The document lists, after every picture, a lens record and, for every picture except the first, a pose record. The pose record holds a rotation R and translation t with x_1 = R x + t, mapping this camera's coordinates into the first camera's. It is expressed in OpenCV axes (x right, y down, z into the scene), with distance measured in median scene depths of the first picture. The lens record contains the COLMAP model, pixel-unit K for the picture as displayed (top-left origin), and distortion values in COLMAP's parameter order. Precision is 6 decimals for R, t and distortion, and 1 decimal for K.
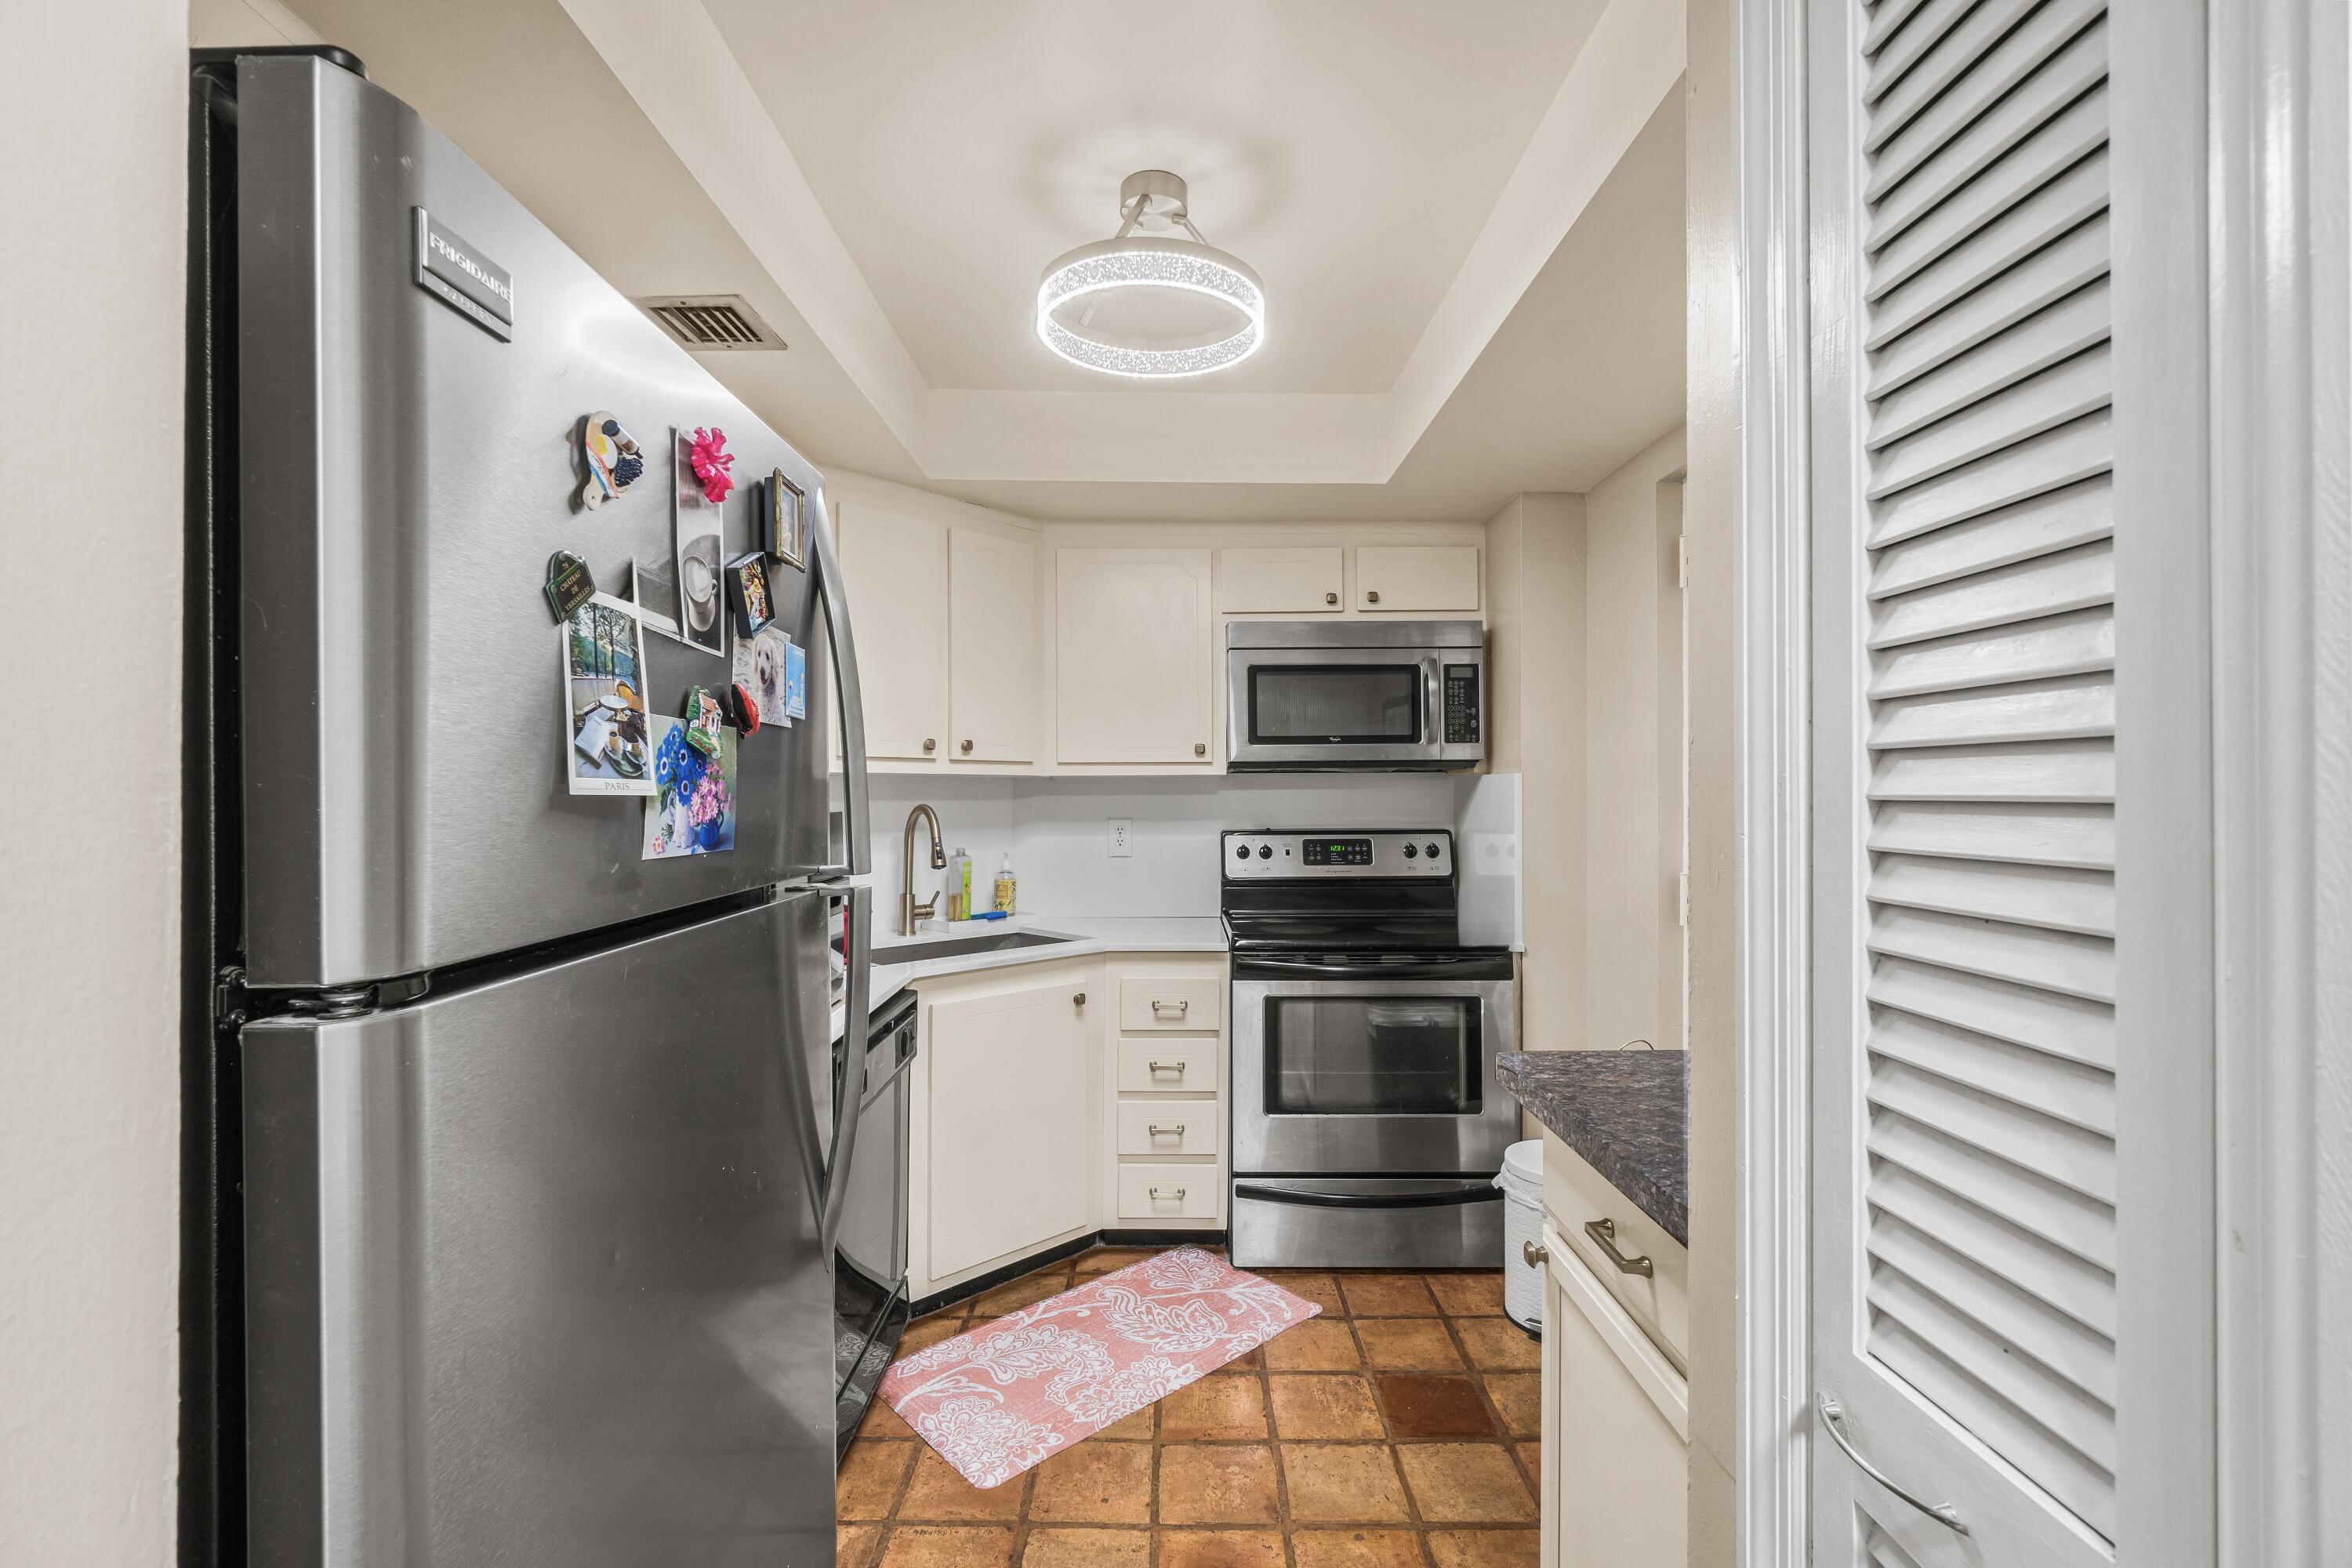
lens RADIAL K [[1020.3, 0, 1184.7], [0, 1020.3, 788.4], [0, 0, 1]] dist [-0.003216, 0.001602]
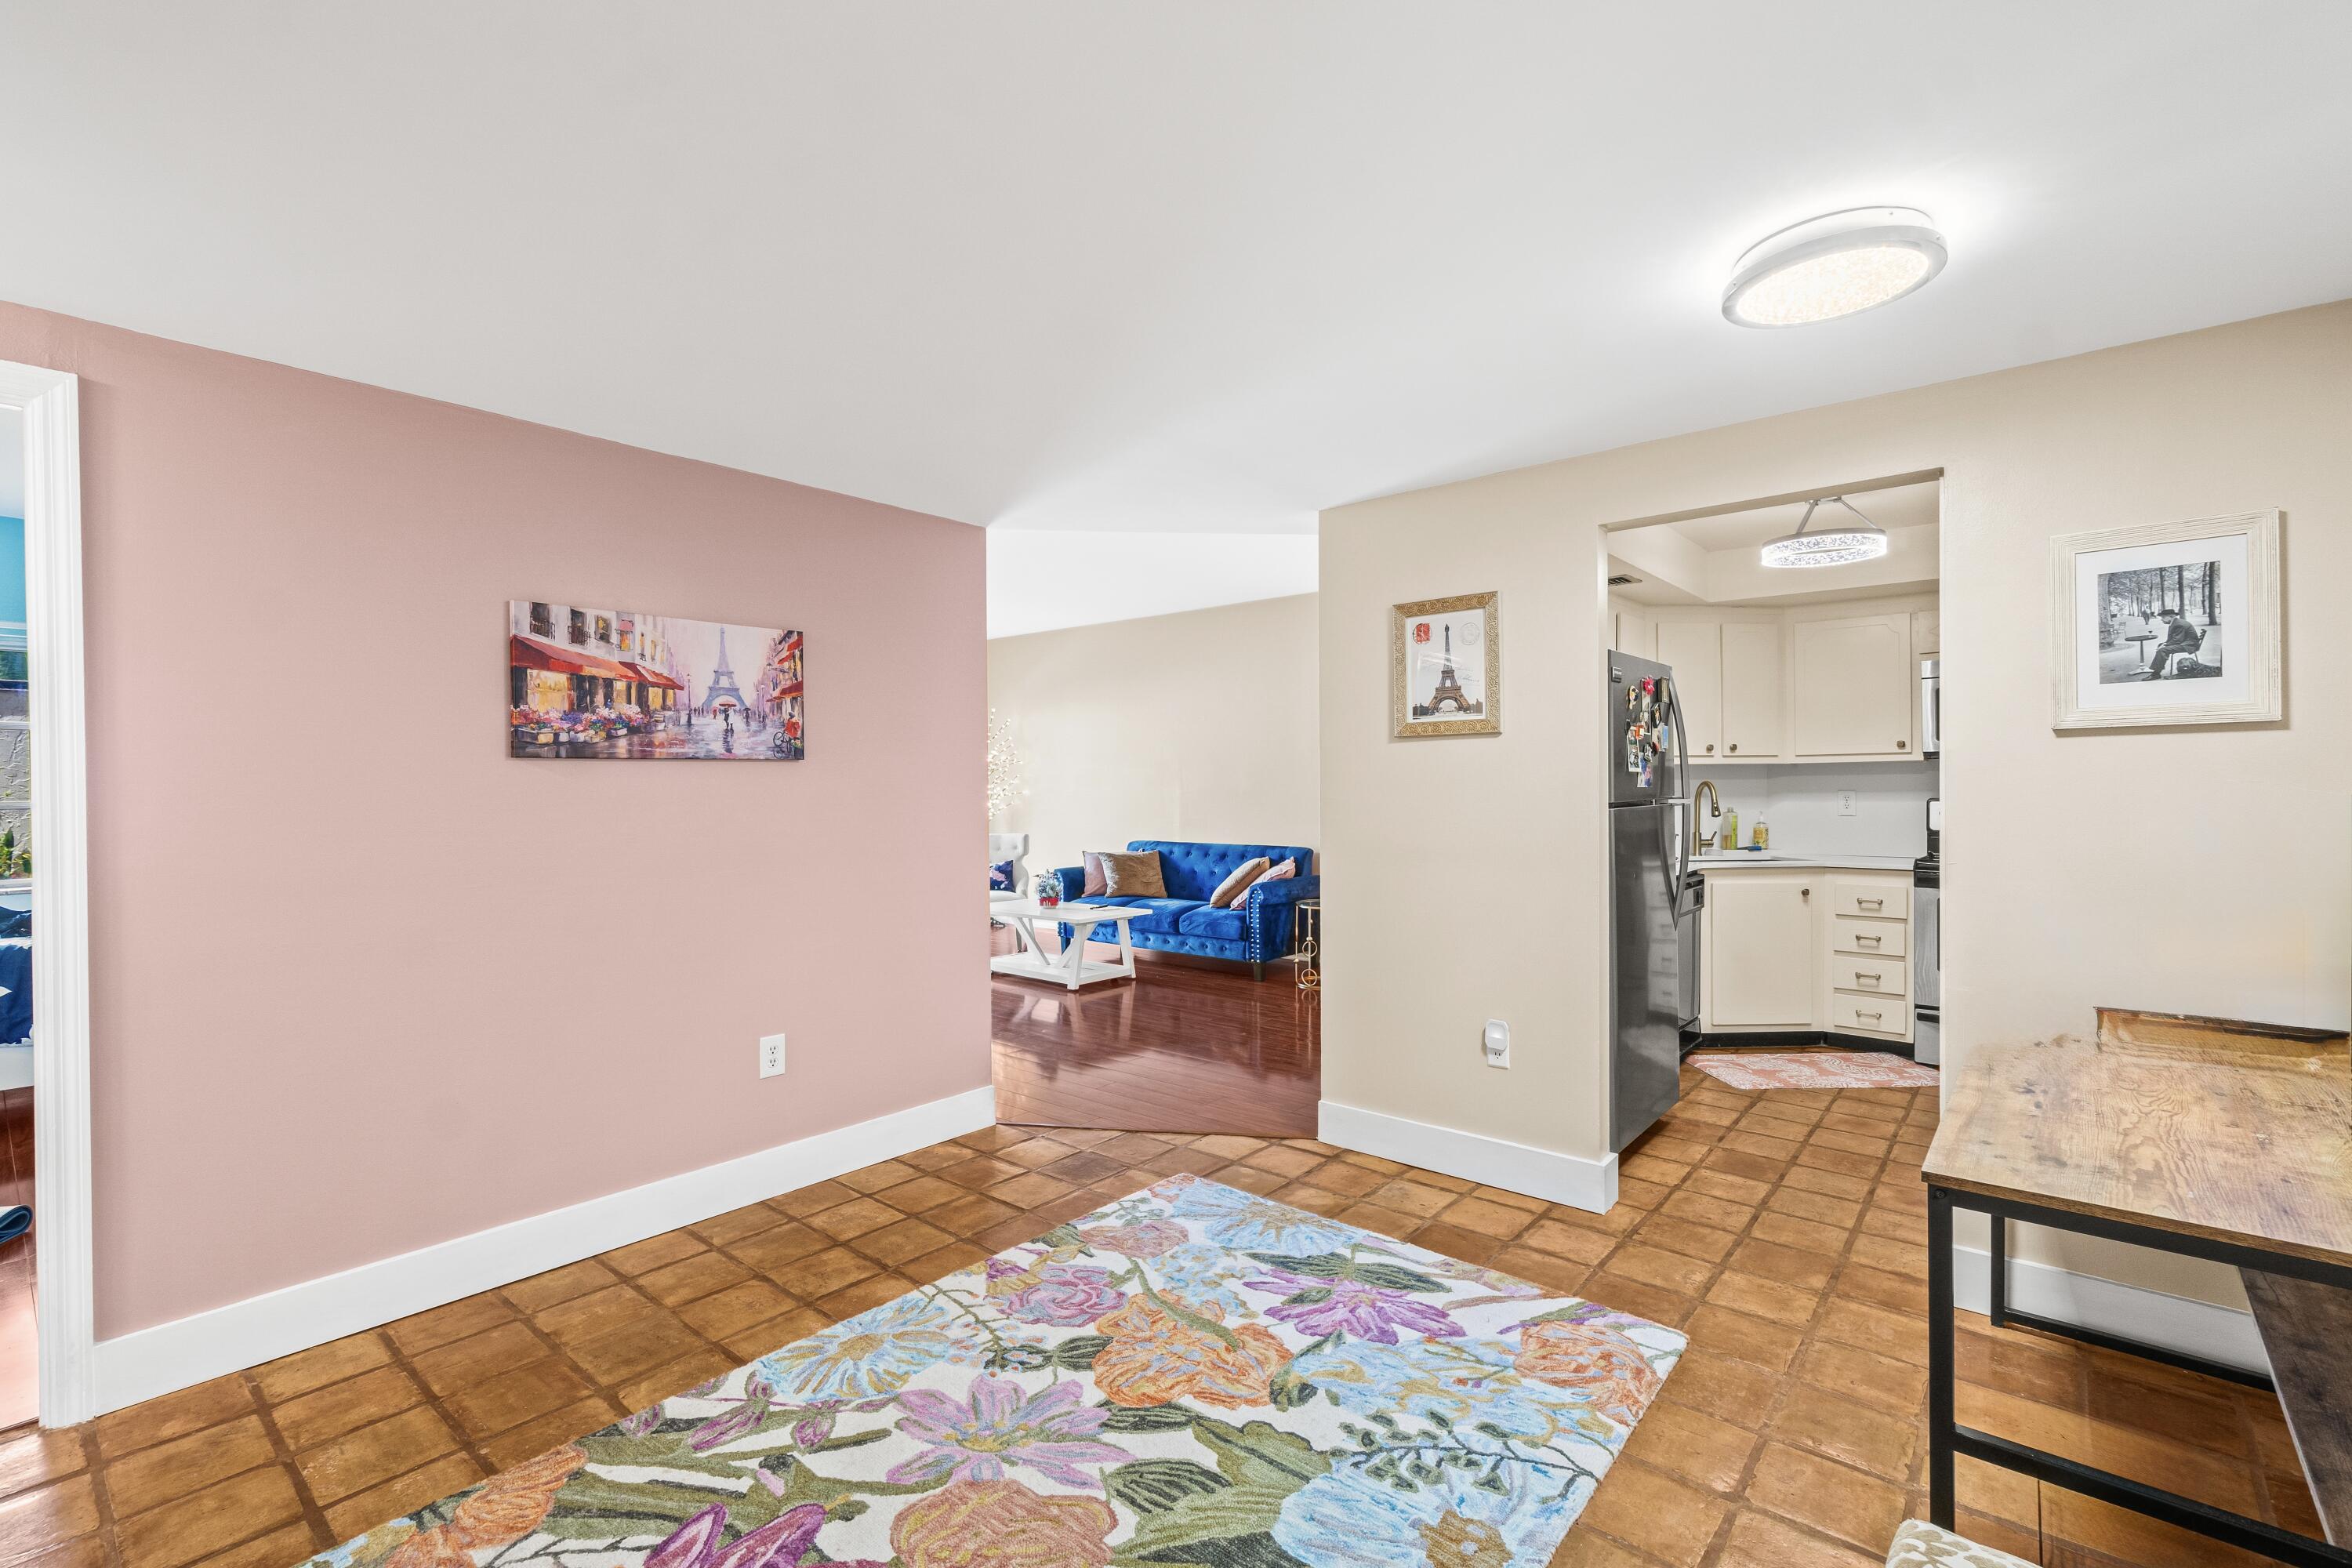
lens RADIAL K [[1020.3, 0, 1174.0], [0, 1020.3, 791.2], [0, 0, 1]] dist [-0.003216, 0.001602]
pose [[0.748183, -0.001314, -0.663491, 0.238254], [0.009773, 0.999911, 0.009041, 0.008744], [0.663420, -0.013249, 0.748130, -0.985738]]
